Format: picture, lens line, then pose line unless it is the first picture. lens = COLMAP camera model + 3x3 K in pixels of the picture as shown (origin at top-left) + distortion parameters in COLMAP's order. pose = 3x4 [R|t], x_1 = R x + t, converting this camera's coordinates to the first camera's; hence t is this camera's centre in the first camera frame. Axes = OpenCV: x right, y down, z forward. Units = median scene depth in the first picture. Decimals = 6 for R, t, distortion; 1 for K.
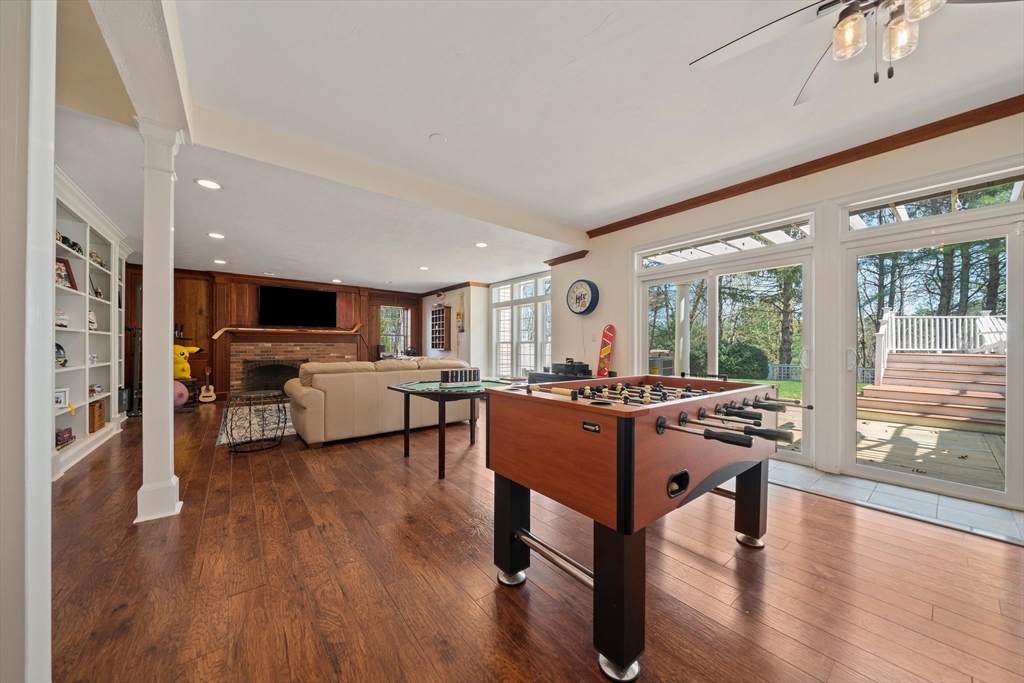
lens RADIAL K [[352.4, 0, 511.1], [0, 352.4, 344.6], [0, 0, 1]] dist [-0.004892, -0.000111]
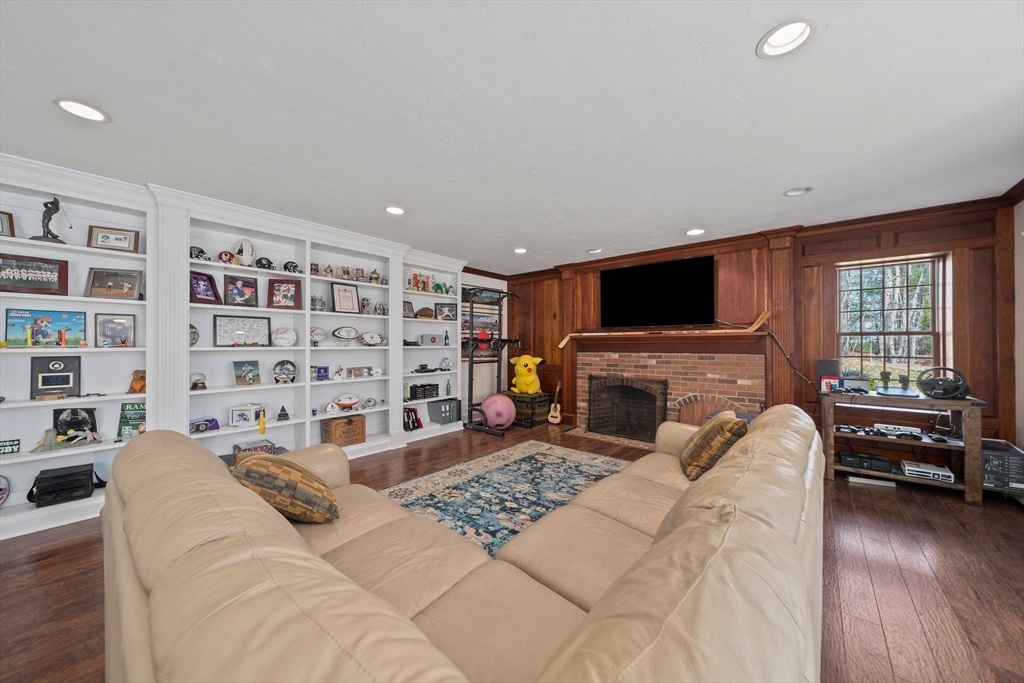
lens RADIAL K [[352.4, 0, 514.0], [0, 352.4, 342.5], [0, 0, 1]] dist [-0.004892, -0.000111]
pose [[0.194054, -0.009284, -0.980947, -0.056340], [0.006546, 0.999945, -0.008169, -0.021540], [0.980969, -0.004836, 0.194104, 0.704491]]
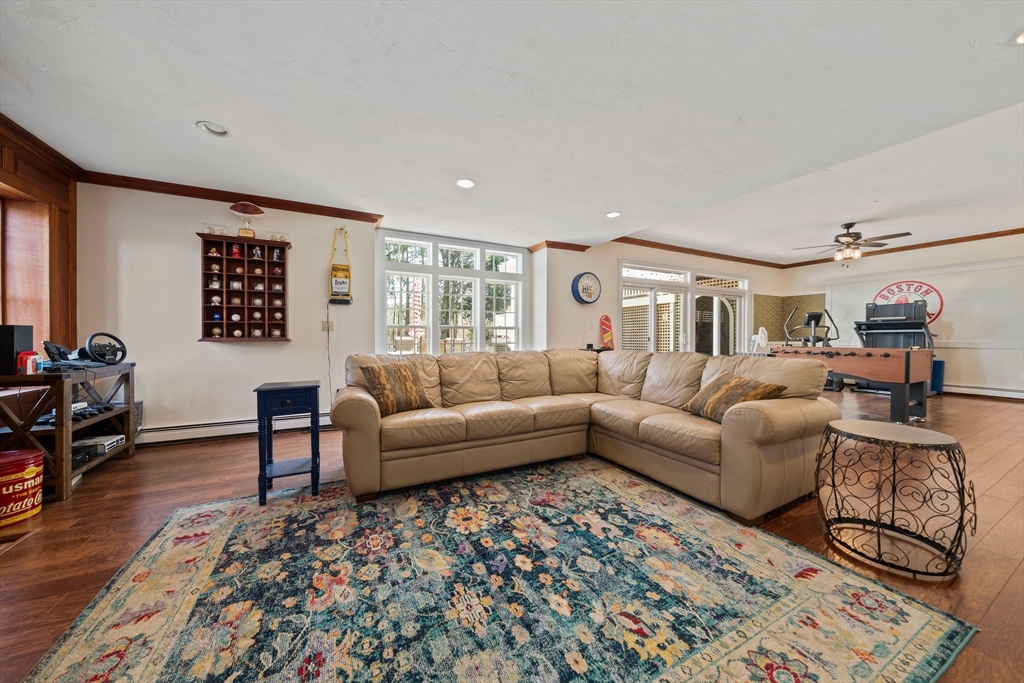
lens RADIAL K [[352.4, 0, 512.4], [0, 352.4, 338.1], [0, 0, 1]] dist [-0.004892, -0.000111]
pose [[0.192126, -0.012010, 0.981297, -0.676907], [-0.005240, 0.999898, 0.013263, 0.006516], [-0.981356, -0.007690, 0.192044, 0.741088]]
